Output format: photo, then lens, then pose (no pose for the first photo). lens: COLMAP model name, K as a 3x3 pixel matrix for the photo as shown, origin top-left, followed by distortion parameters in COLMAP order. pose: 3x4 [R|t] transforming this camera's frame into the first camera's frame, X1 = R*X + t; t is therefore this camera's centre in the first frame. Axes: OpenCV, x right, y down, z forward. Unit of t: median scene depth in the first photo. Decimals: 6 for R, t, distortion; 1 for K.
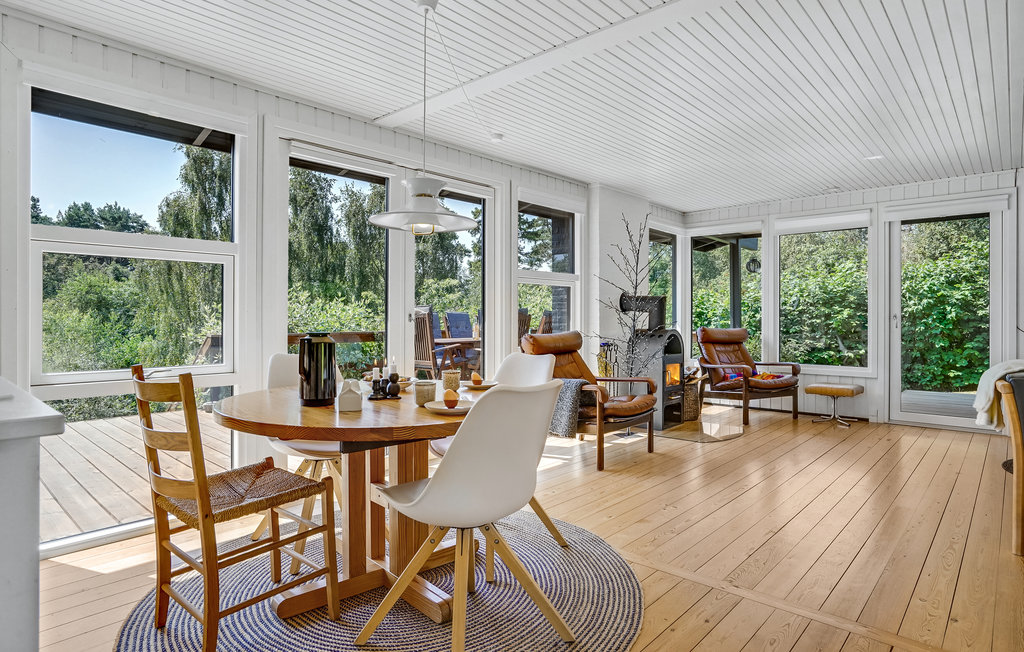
lens RADIAL K [[566.1, 0, 523.1], [0, 566.1, 313.5], [0, 0, 1]] dist [-0.015367, 0.003968]
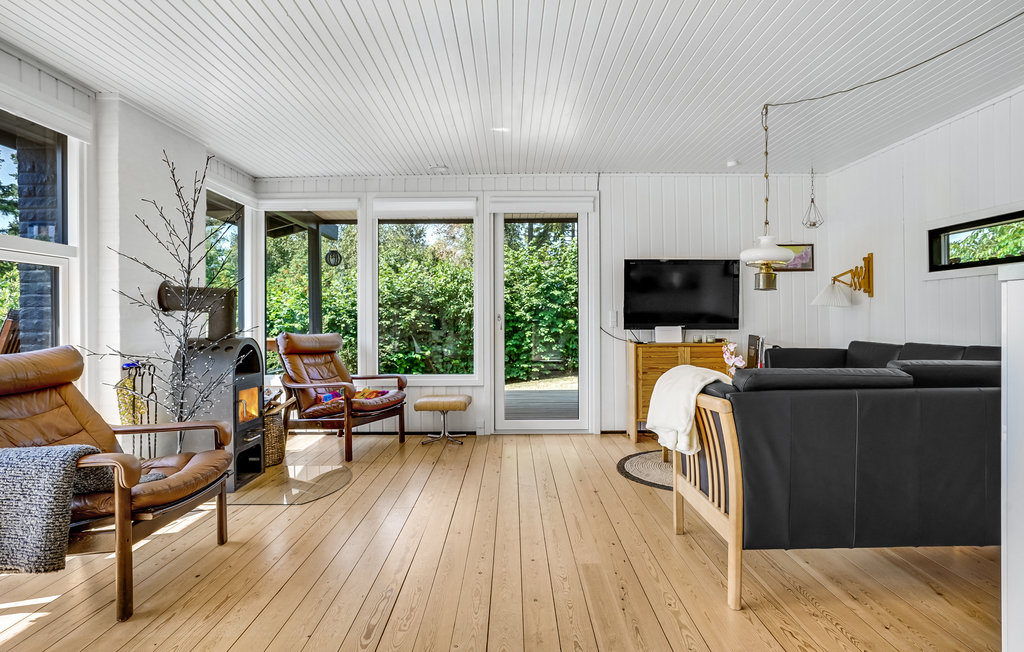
lens RADIAL K [[595.3, 0, 513.6], [0, 595.3, 320.5], [0, 0, 1]] dist [-0.026366, 0.010280]
pose [[0.750675, -0.008041, 0.660623, 0.033685], [0.002153, 0.999950, 0.009725, 0.001026], [-0.660668, -0.005878, 0.750655, 0.242581]]
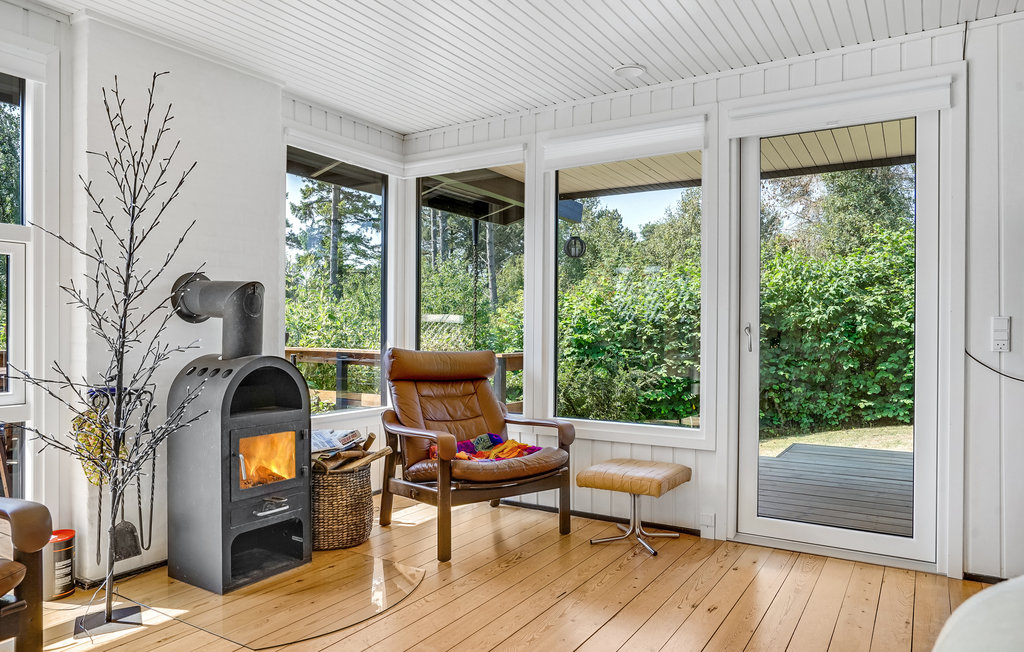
lens RADIAL K [[680.5, 0, 506.9], [0, 680.5, 326.8], [0, 0, 1]] dist [-0.042404, 0.008793]
pose [[0.987169, 0.002427, 0.159660, 0.336558], [-0.002967, 0.999991, 0.003147, 0.002742], [-0.159651, -0.003580, 0.987167, 0.419959]]
